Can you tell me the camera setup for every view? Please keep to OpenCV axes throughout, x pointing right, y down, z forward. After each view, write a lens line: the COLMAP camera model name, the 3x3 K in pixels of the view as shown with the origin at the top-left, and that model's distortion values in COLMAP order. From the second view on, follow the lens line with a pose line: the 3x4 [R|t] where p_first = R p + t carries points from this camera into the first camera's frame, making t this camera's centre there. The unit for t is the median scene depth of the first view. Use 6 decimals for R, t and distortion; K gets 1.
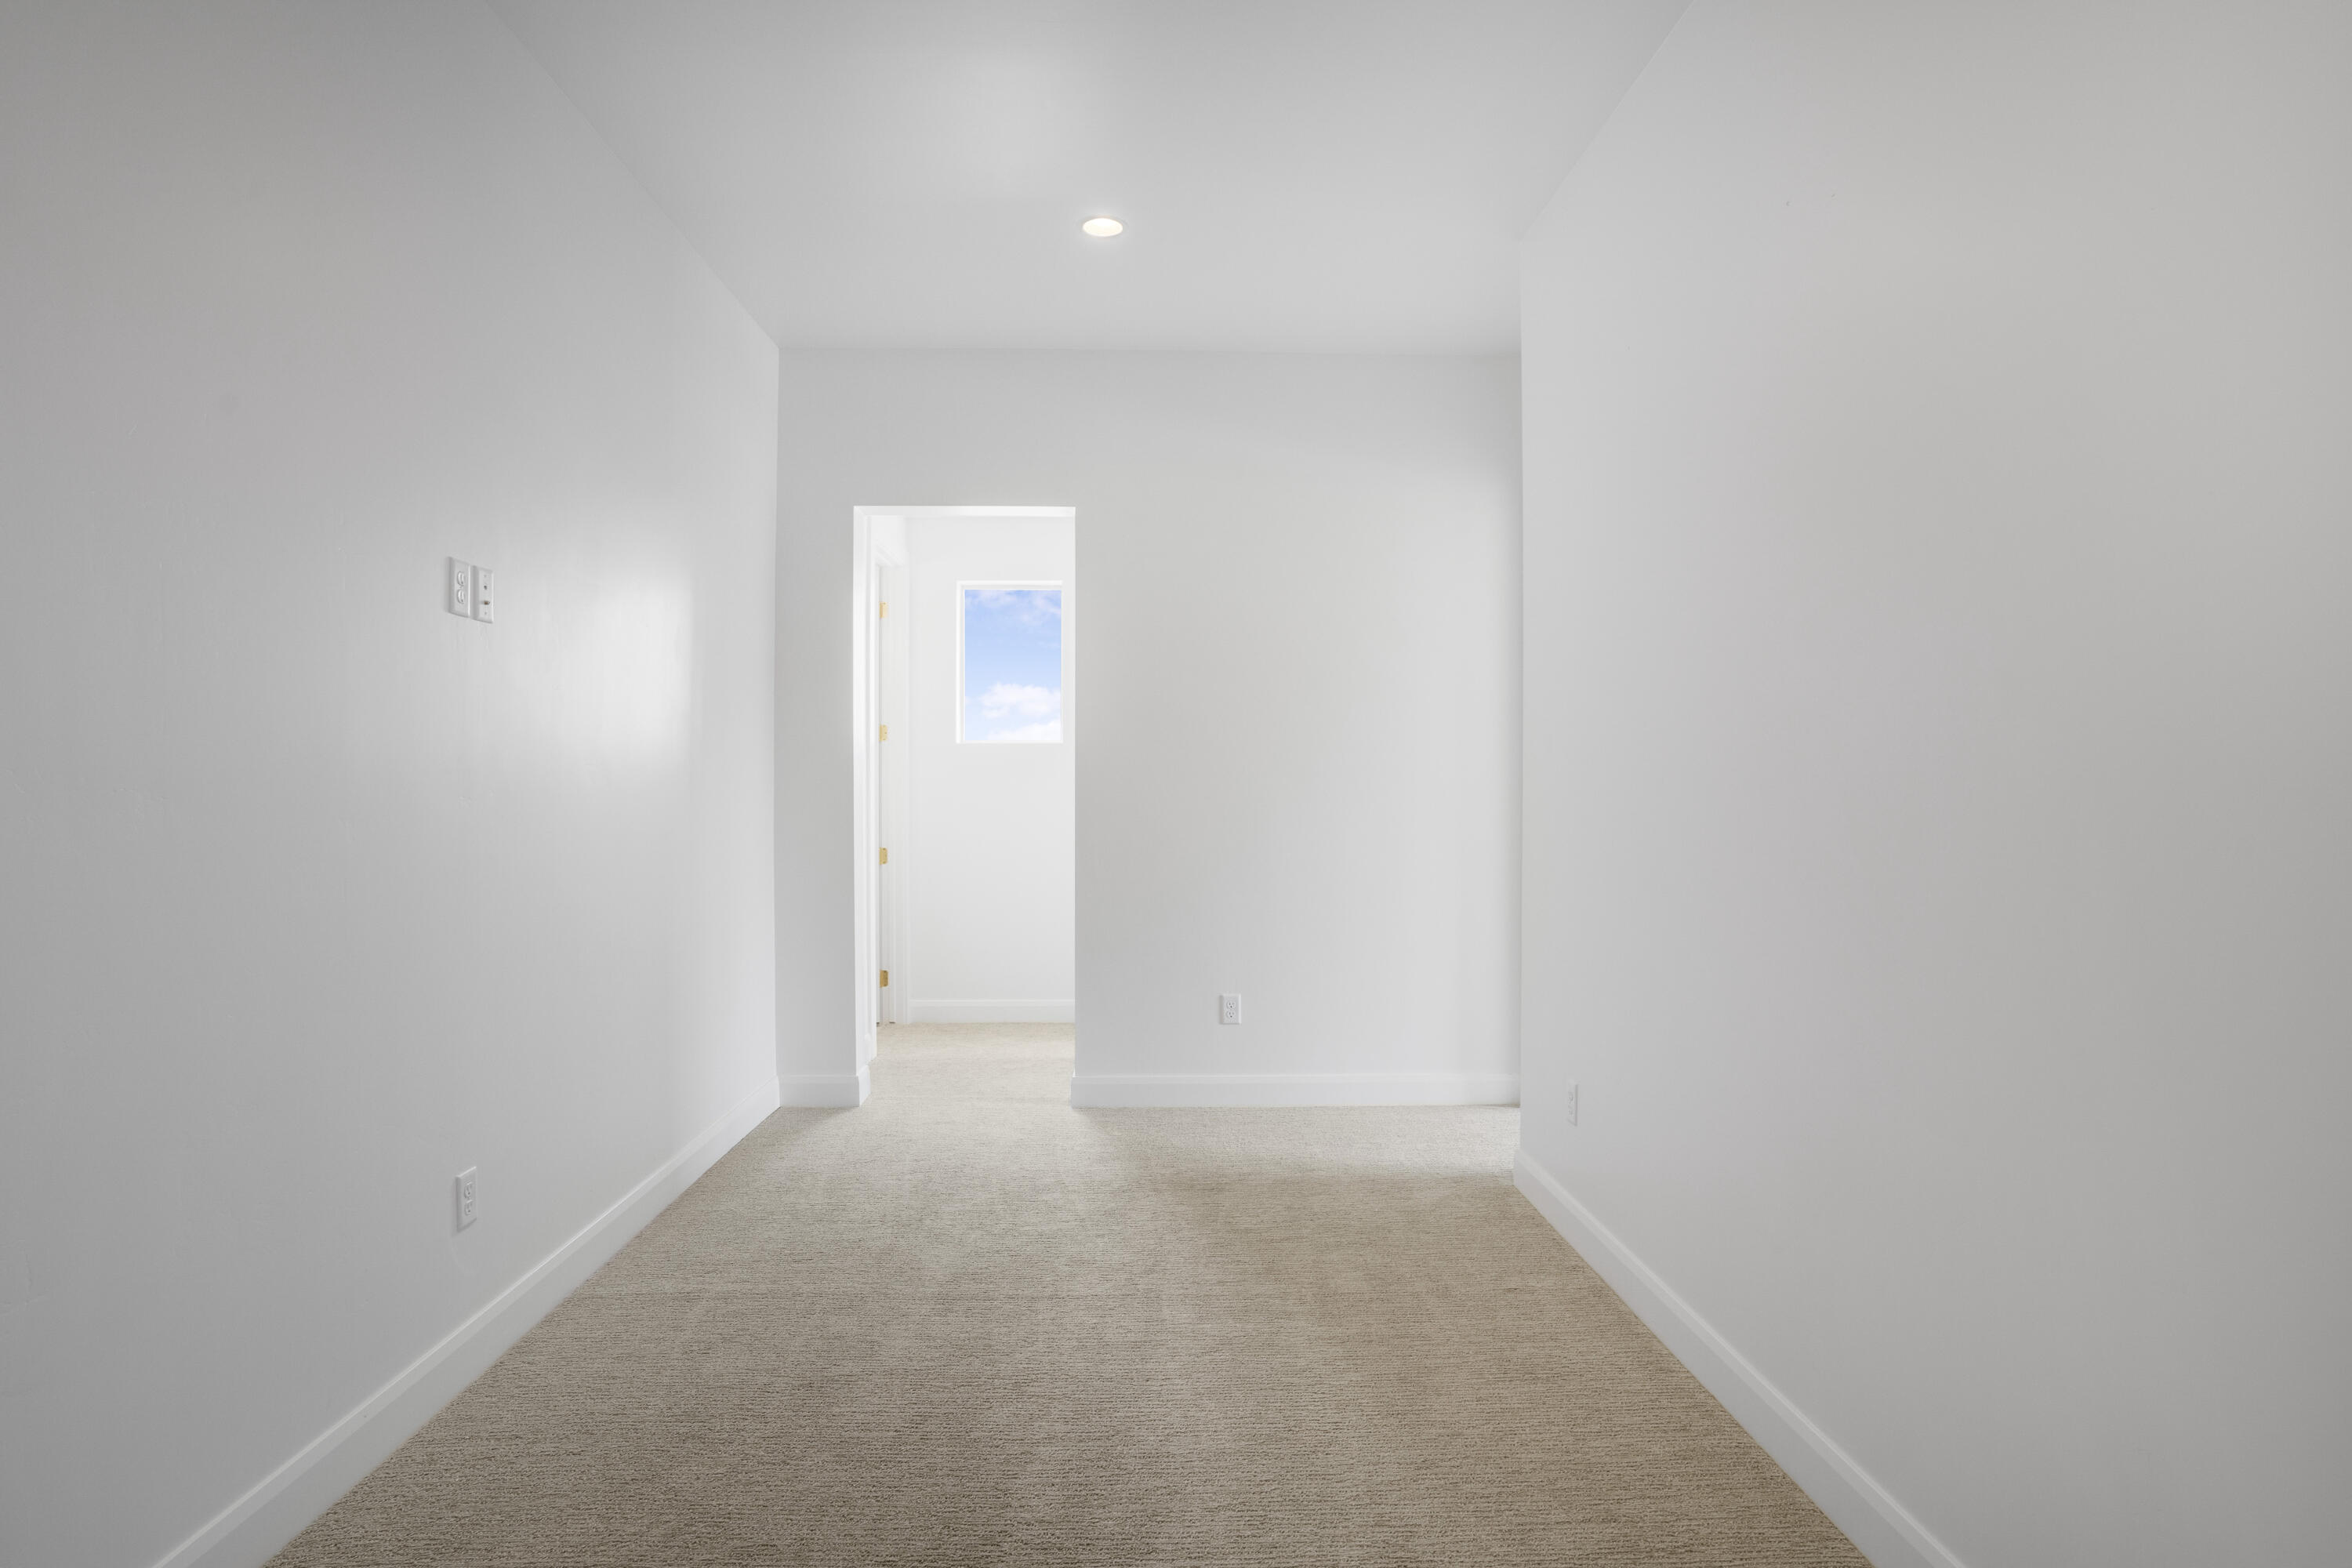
lens RADIAL K [[1245.8, 0, 1175.6], [0, 1245.8, 797.9], [0, 0, 1]] dist [-0.061513, 0.000662]
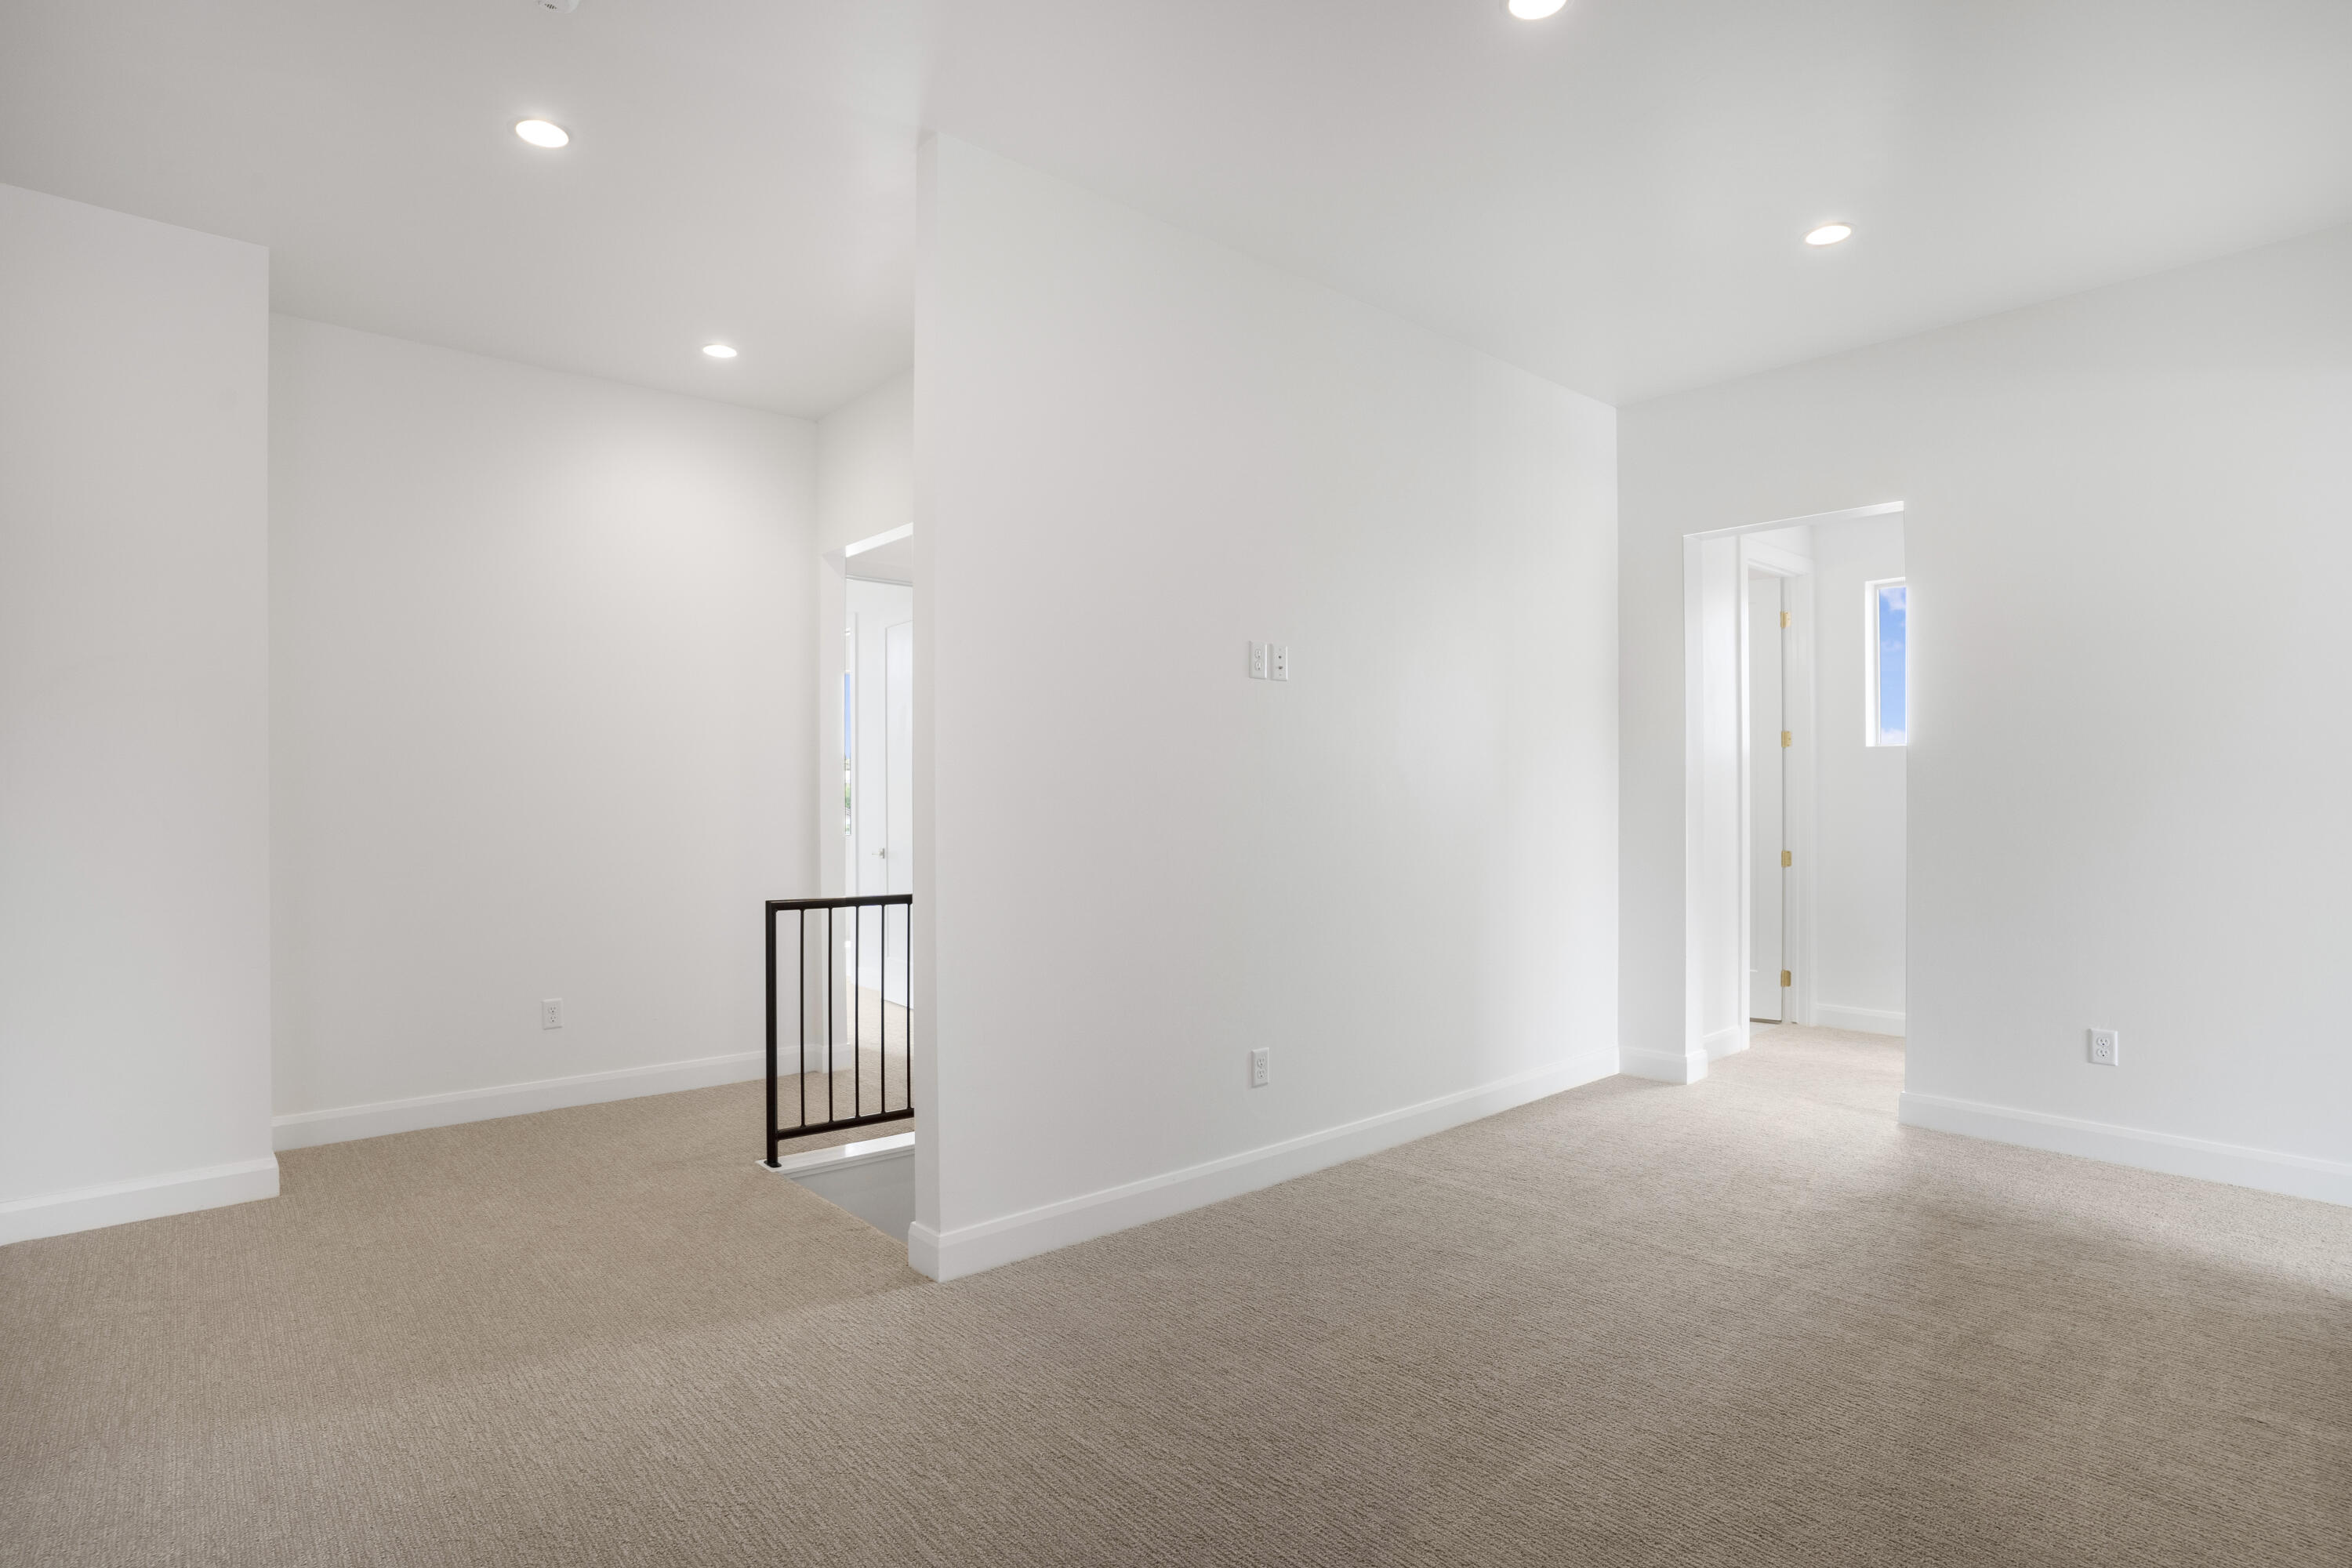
lens RADIAL K [[1204.3, 0, 1176.0], [0, 1204.3, 784.0], [0, 0, 1]] dist [-0.079600, 0.037119]
pose [[0.631202, -0.009366, -0.775562, 0.343204], [-0.003930, 0.999876, -0.015274, 0.002829], [0.775609, 0.012689, 0.631087, -0.012270]]
